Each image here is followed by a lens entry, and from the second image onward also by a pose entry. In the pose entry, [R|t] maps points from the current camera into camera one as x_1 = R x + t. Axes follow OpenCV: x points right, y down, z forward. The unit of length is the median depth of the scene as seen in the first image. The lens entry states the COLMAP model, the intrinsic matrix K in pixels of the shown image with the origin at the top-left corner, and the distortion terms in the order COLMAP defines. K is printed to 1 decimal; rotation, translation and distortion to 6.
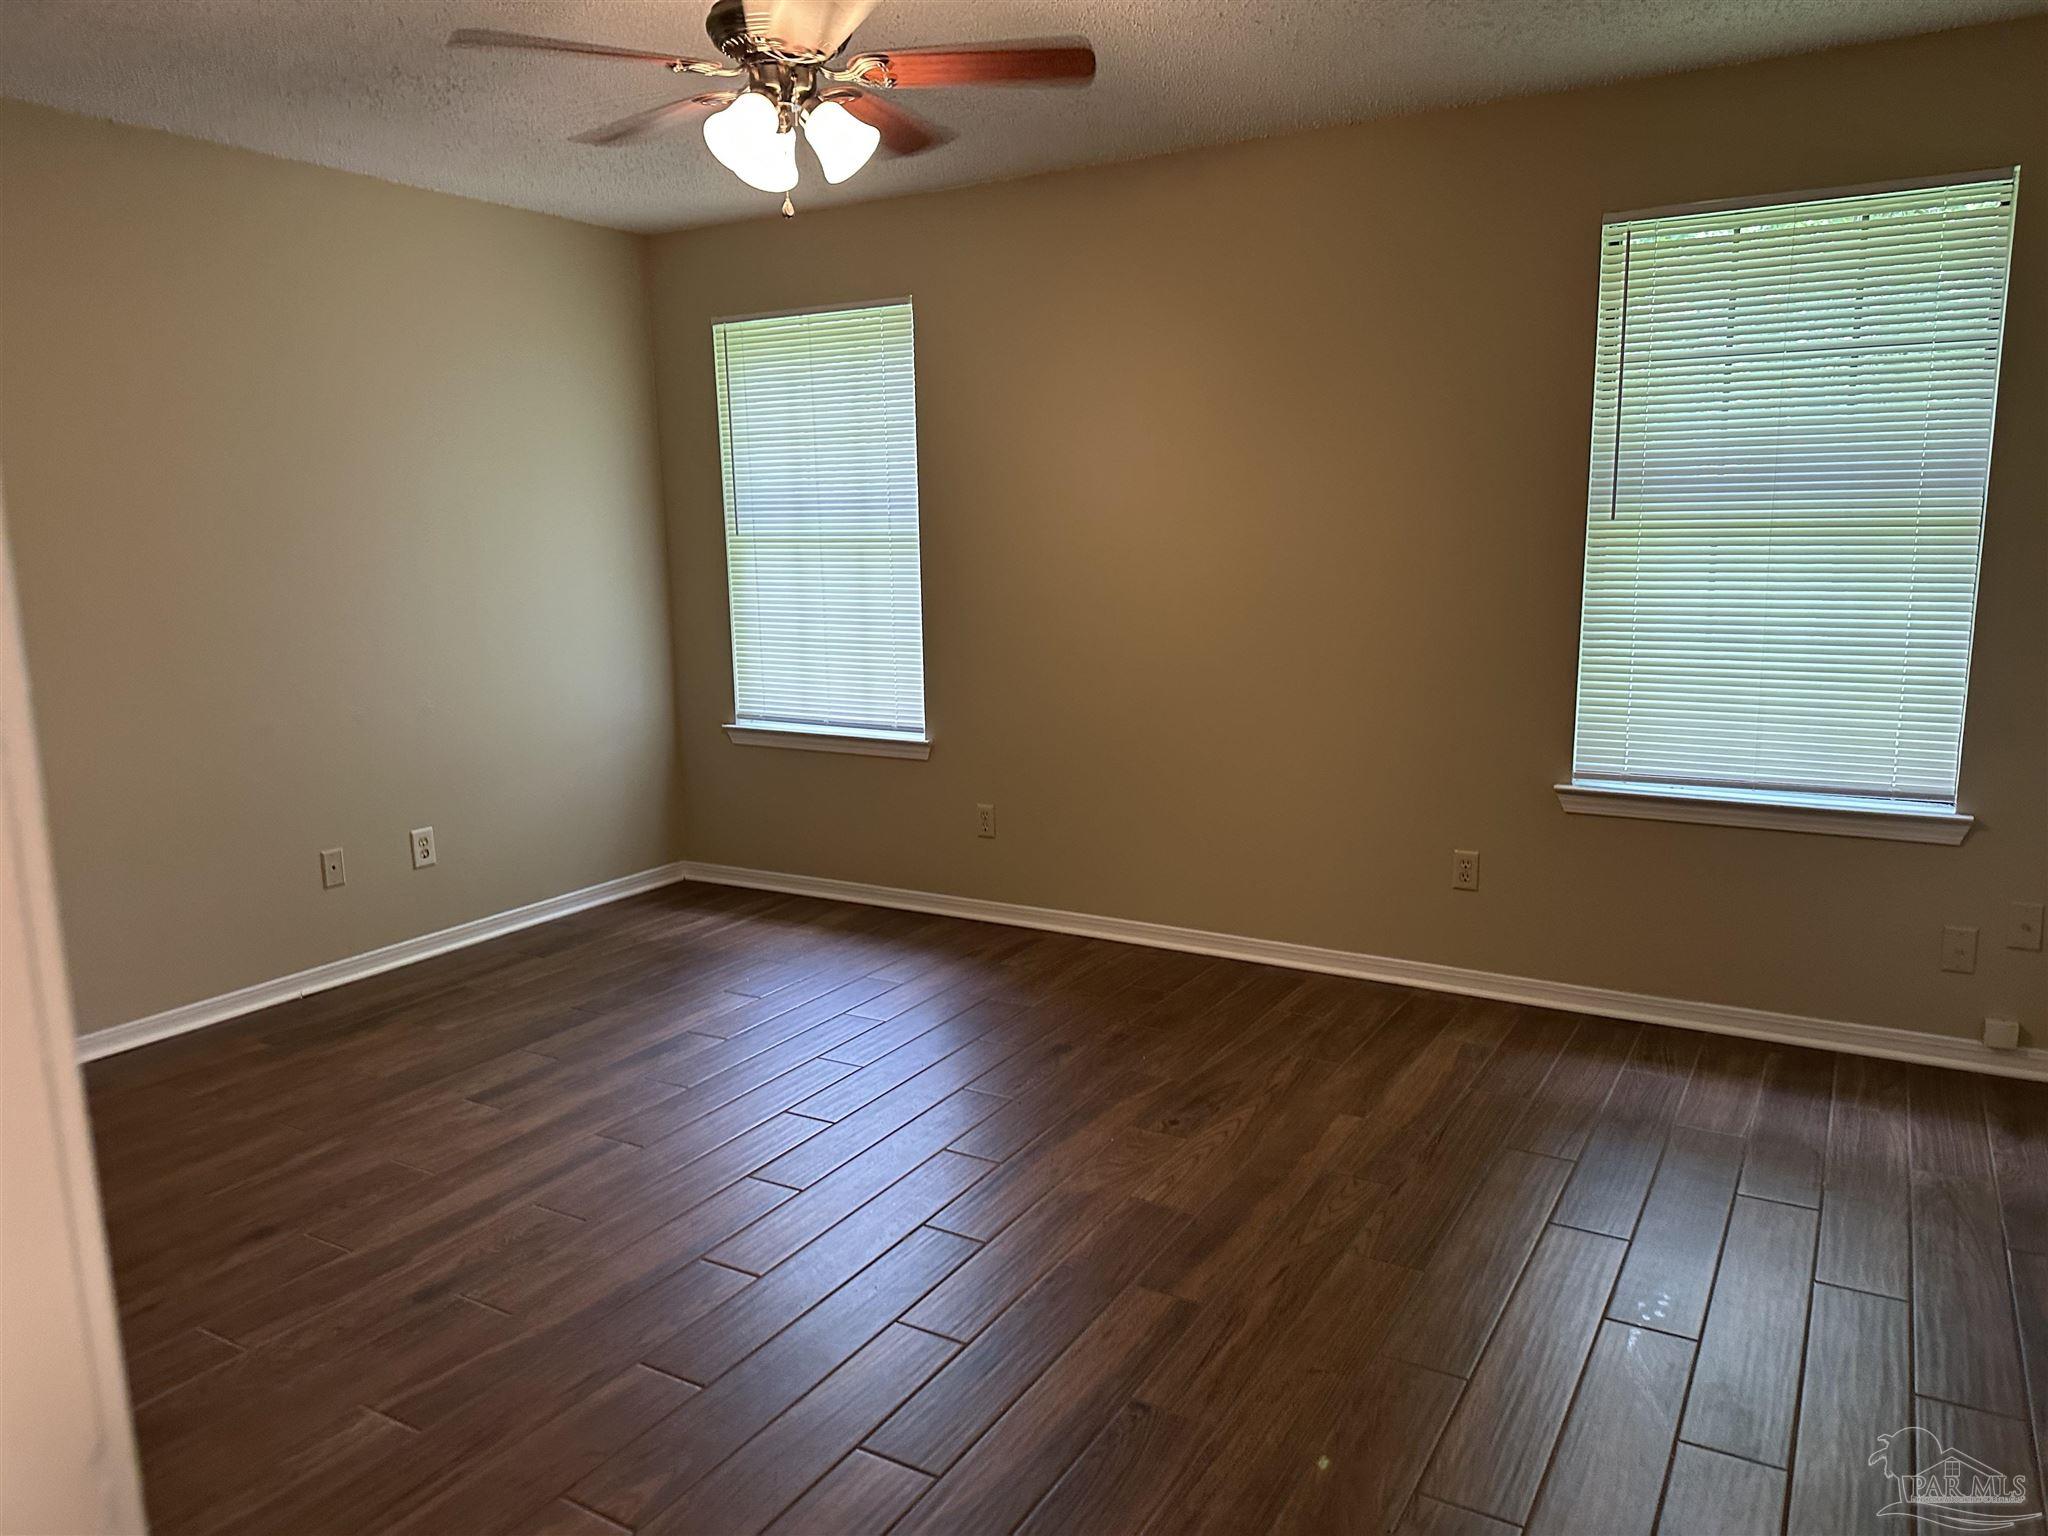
lens RADIAL K [[1470.2, 0, 1026.5], [0, 1470.2, 775.7], [0, 0, 1]] dist [0.064800, -0.072563]
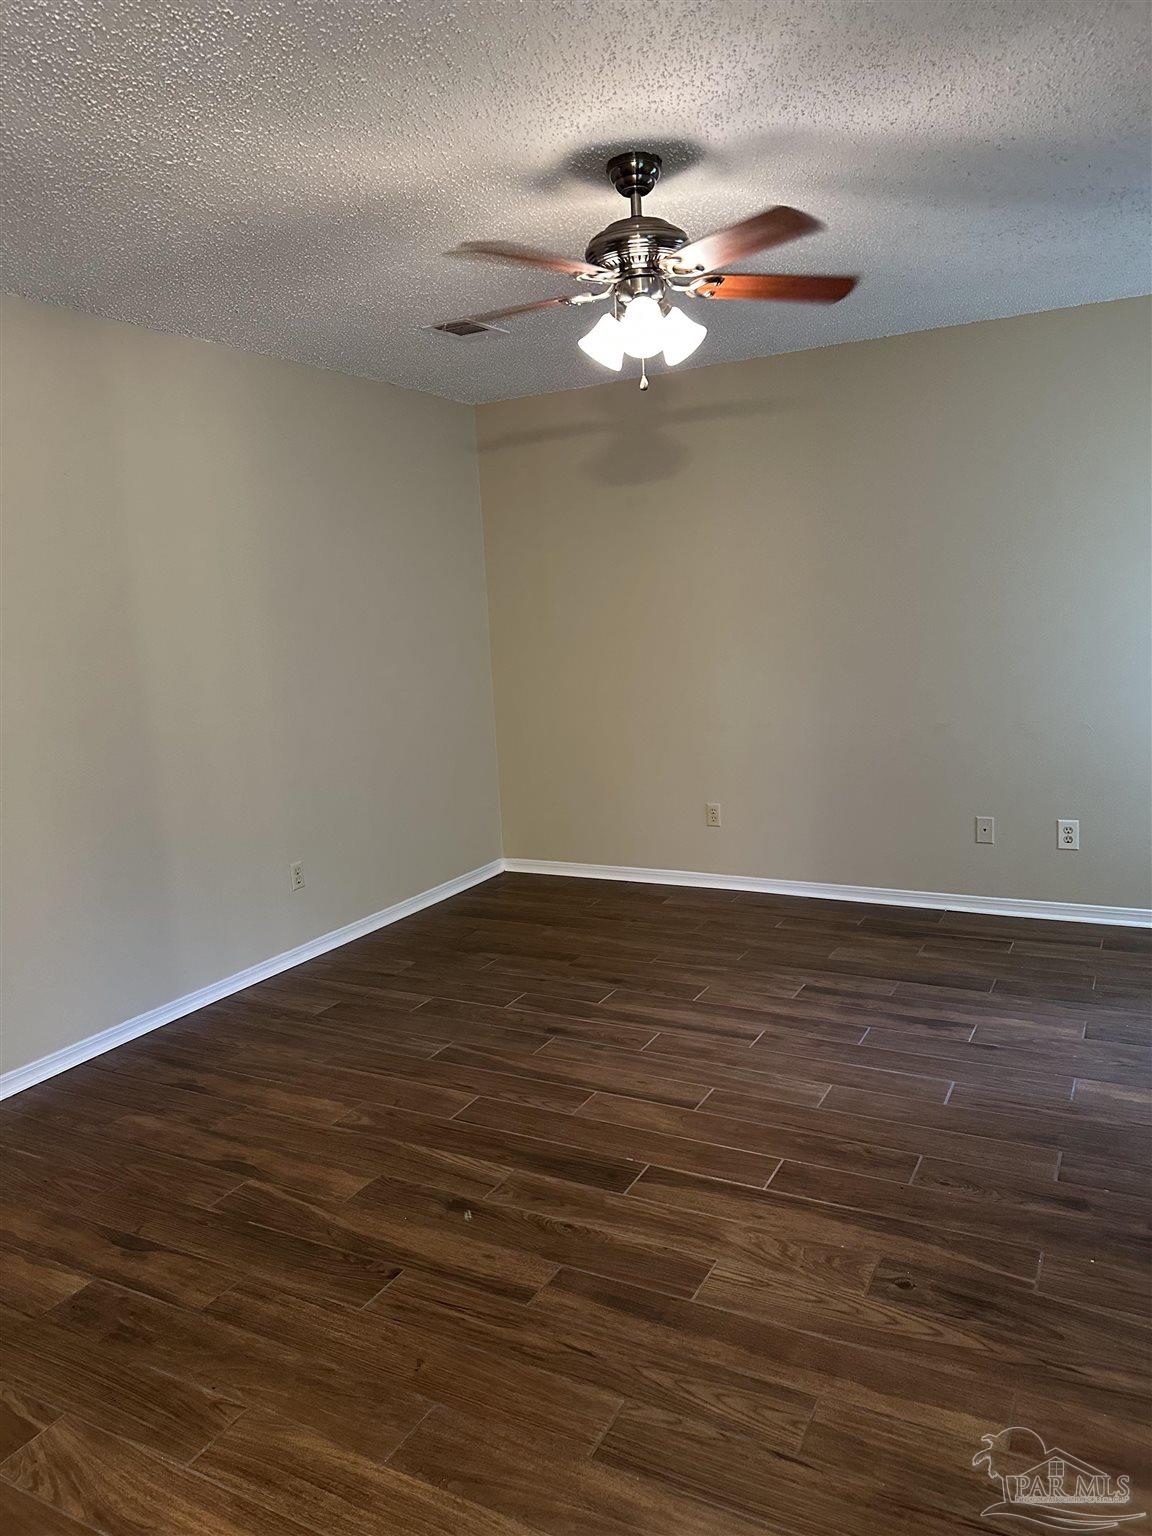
lens RADIAL K [[1102.7, 0, 569.2], [0, 1102.7, 767.3], [0, 0, 1]] dist [0.064800, -0.072563]
pose [[0.032765, 0.175167, -0.983993, 0.713501], [-0.122649, 0.977786, 0.169978, -0.165404], [0.991909, 0.115116, 0.053522, 0.730967]]
